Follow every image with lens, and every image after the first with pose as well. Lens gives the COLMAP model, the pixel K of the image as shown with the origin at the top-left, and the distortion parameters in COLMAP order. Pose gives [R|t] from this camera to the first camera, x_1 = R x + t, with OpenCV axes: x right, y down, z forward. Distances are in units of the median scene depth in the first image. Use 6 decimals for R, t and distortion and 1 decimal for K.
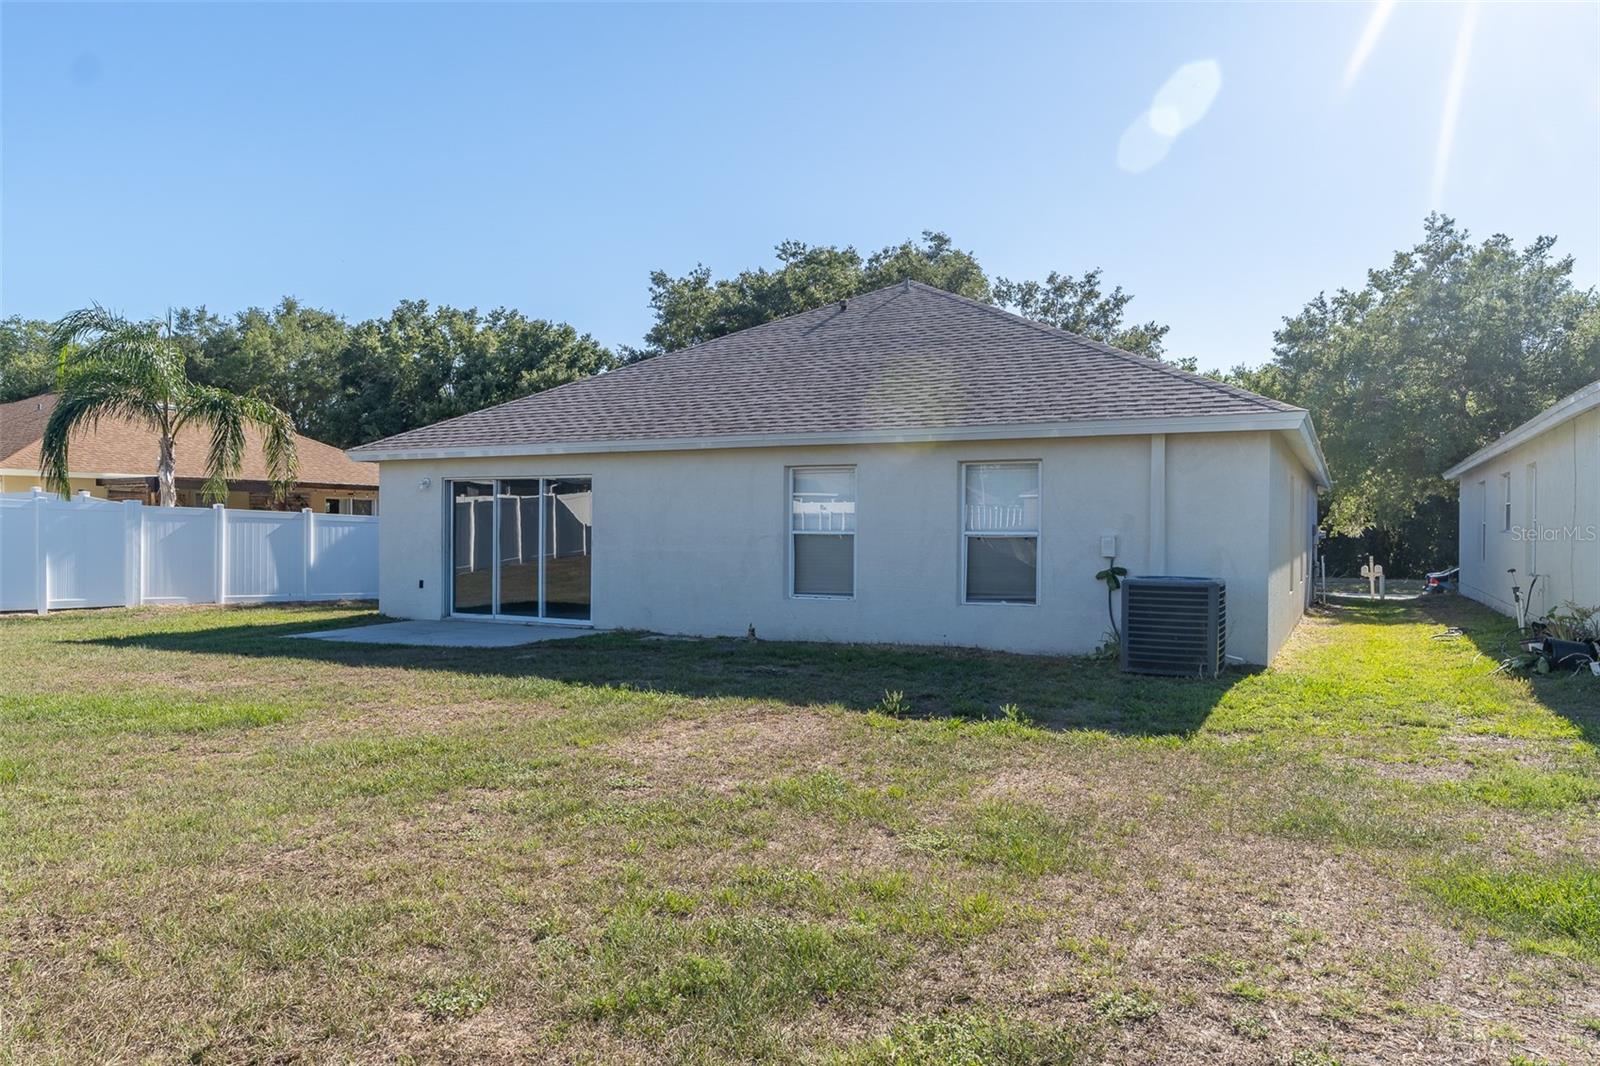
lens RADIAL K [[1077.1, 0, 798.6], [0, 1077.1, 522.9], [0, 0, 1]] dist [-0.005453, -0.004057]
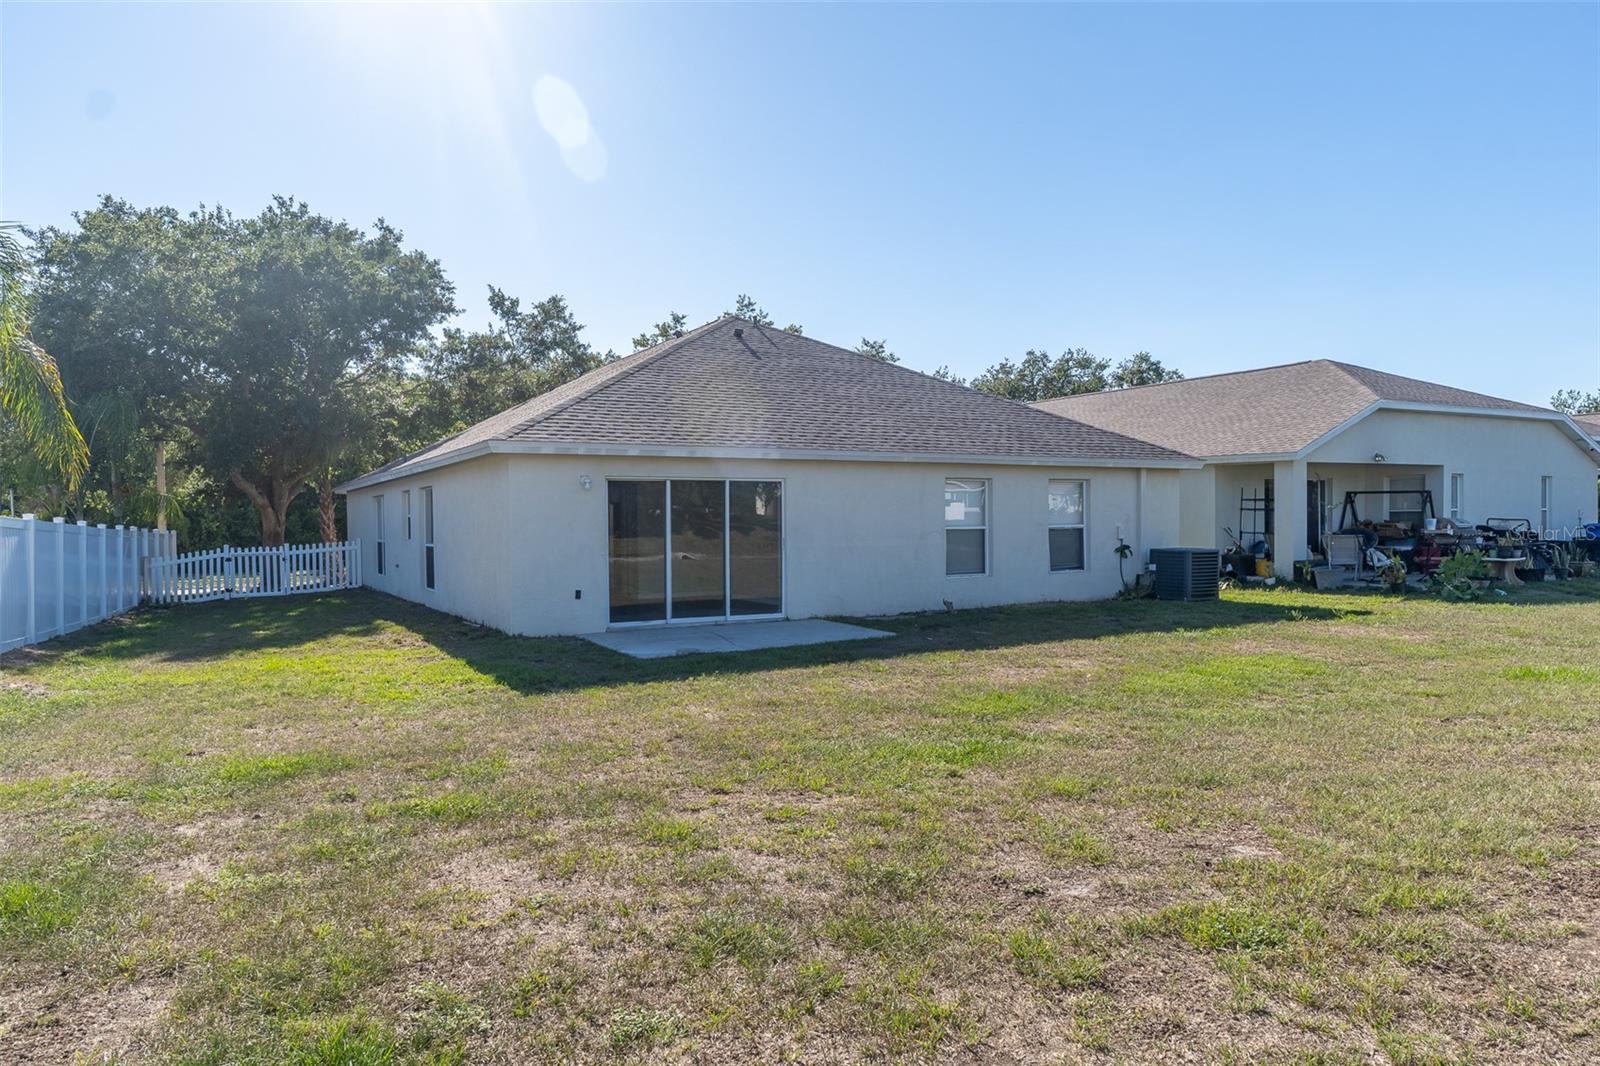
lens RADIAL K [[1077.1, 0, 790.9], [0, 1077.1, 533.4], [0, 0, 1]] dist [-0.005453, -0.004057]
pose [[0.549107, -0.018163, 0.835555, -1.102749], [0.010048, 0.999835, 0.015131, -0.006167], [-0.835692, 0.000087, 0.549199, 0.395833]]
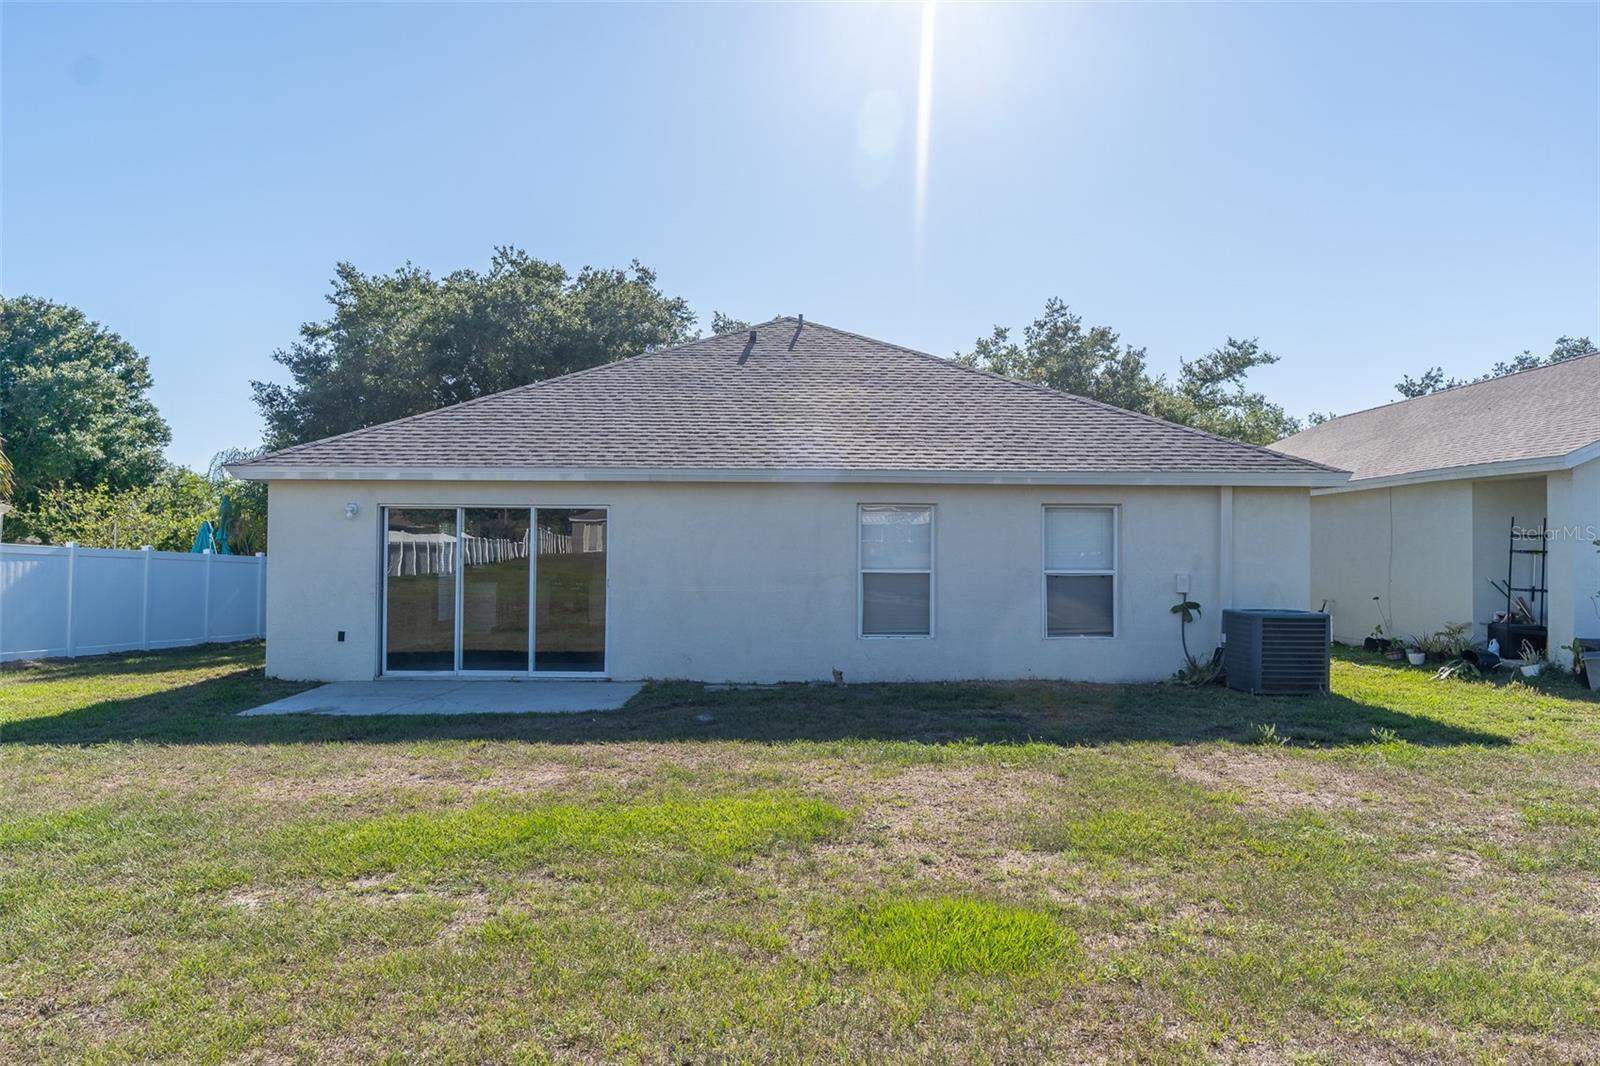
lens RADIAL K [[1077.1, 0, 805.2], [0, 1077.1, 544.1], [0, 0, 1]] dist [-0.005453, -0.004057]
pose [[0.885305, 0.006736, 0.464963, -0.460088], [-0.003669, 0.999965, -0.007502, -0.007571], [-0.464997, 0.004935, 0.885299, 0.144940]]
